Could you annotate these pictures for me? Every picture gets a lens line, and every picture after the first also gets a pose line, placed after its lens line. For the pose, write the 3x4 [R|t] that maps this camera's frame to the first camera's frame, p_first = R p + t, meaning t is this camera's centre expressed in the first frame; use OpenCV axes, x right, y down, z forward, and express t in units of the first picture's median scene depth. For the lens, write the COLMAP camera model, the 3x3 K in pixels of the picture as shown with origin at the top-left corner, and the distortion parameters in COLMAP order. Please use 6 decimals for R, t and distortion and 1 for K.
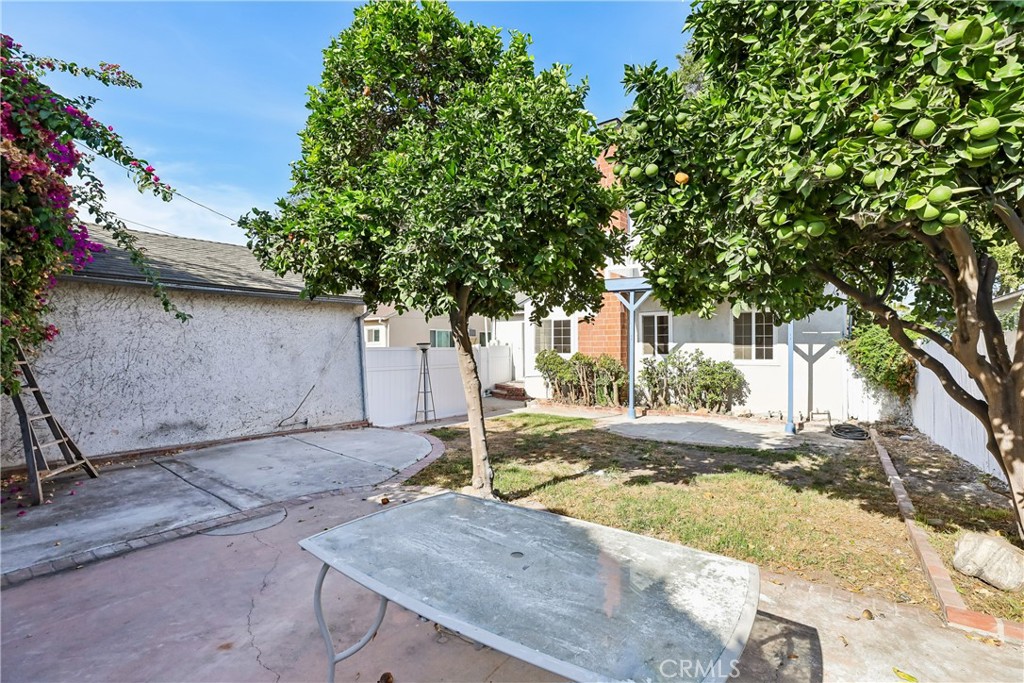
lens RADIAL K [[467.6, 0, 515.1], [0, 467.6, 346.1], [0, 0, 1]] dist [-0.027675, 0.011400]
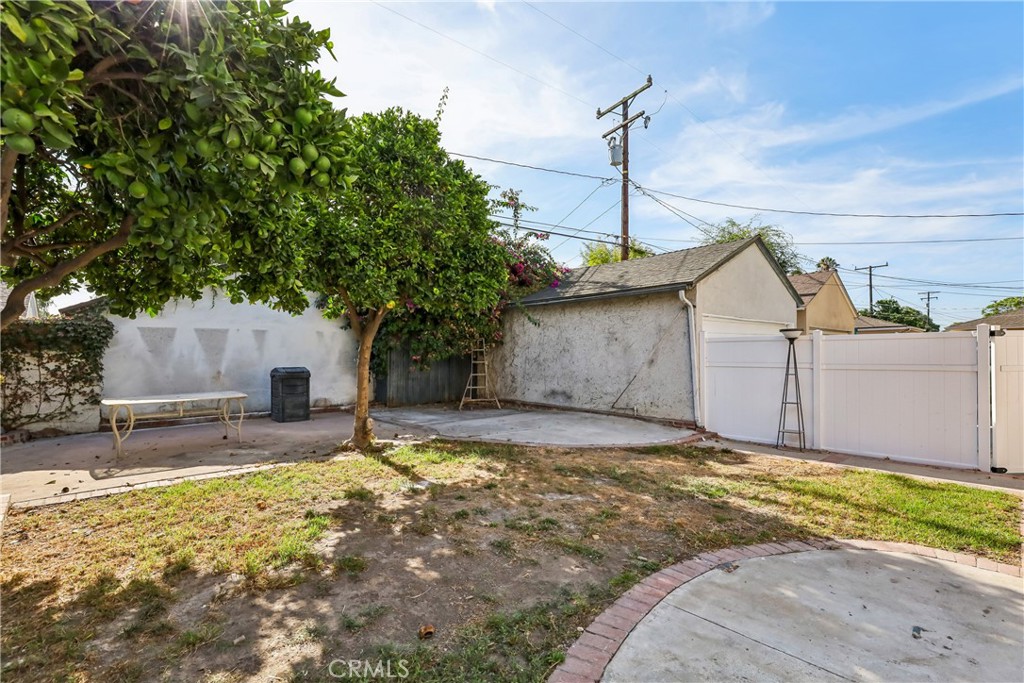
lens RADIAL K [[467.6, 0, 512.5], [0, 467.6, 345.2], [0, 0, 1]] dist [-0.027675, 0.011400]
pose [[-0.182944, -0.010919, -0.983063, 0.545838], [0.011787, 0.999842, -0.013299, 0.021633], [0.983053, -0.014020, -0.182787, 0.753790]]
